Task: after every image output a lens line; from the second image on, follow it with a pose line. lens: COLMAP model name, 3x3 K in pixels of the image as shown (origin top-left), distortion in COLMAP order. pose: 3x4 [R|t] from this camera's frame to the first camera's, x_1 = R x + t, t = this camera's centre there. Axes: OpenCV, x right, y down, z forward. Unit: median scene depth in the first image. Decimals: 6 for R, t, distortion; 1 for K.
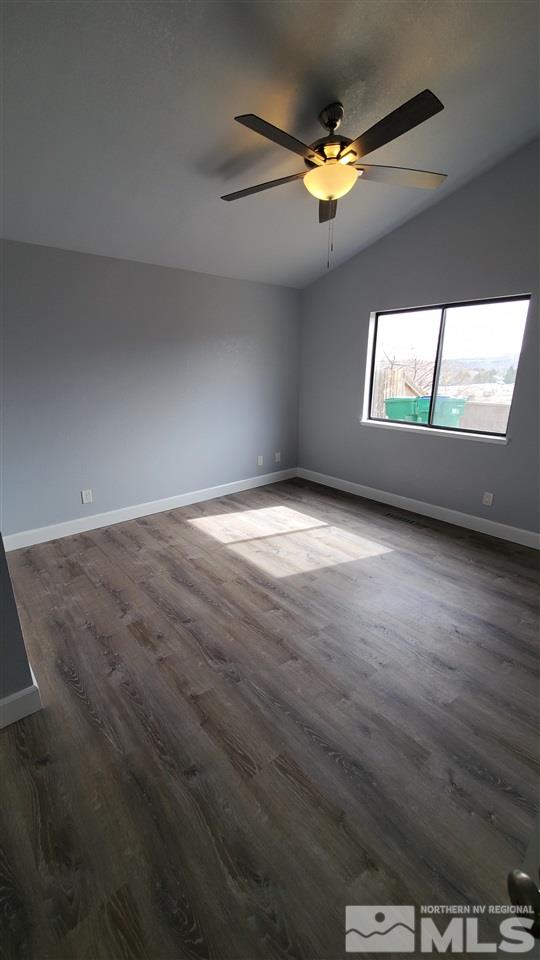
lens RADIAL K [[380.9, 0, 265.0], [0, 380.9, 473.0], [0, 0, 1]] dist [-0.000886, -0.000199]
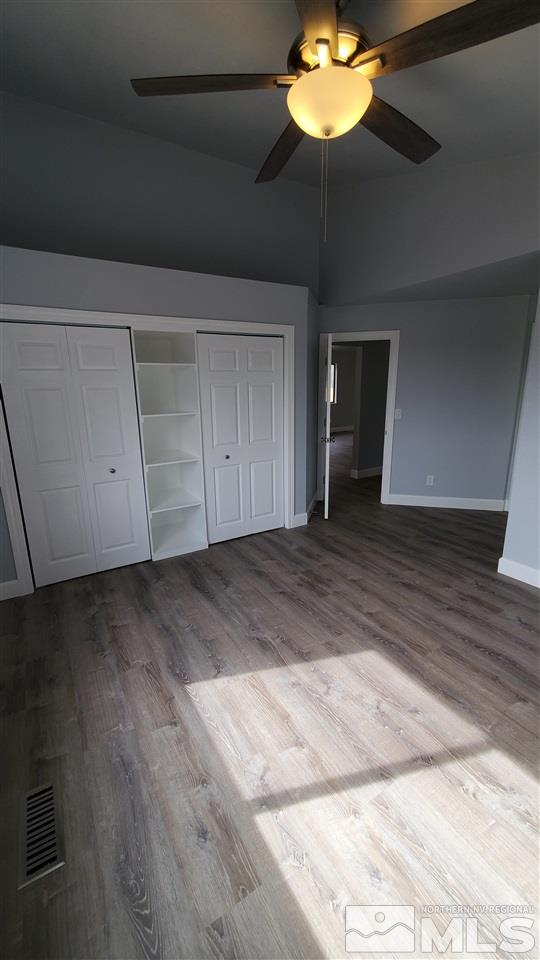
lens RADIAL K [[380.9, 0, 265.0], [0, 380.9, 473.0], [0, 0, 1]] dist [-0.000886, -0.000199]
pose [[-0.987386, -0.014983, 0.157624, 0.141792], [0.064132, 0.872351, 0.484655, -0.470111], [-0.144765, 0.488650, -0.860386, 1.605973]]
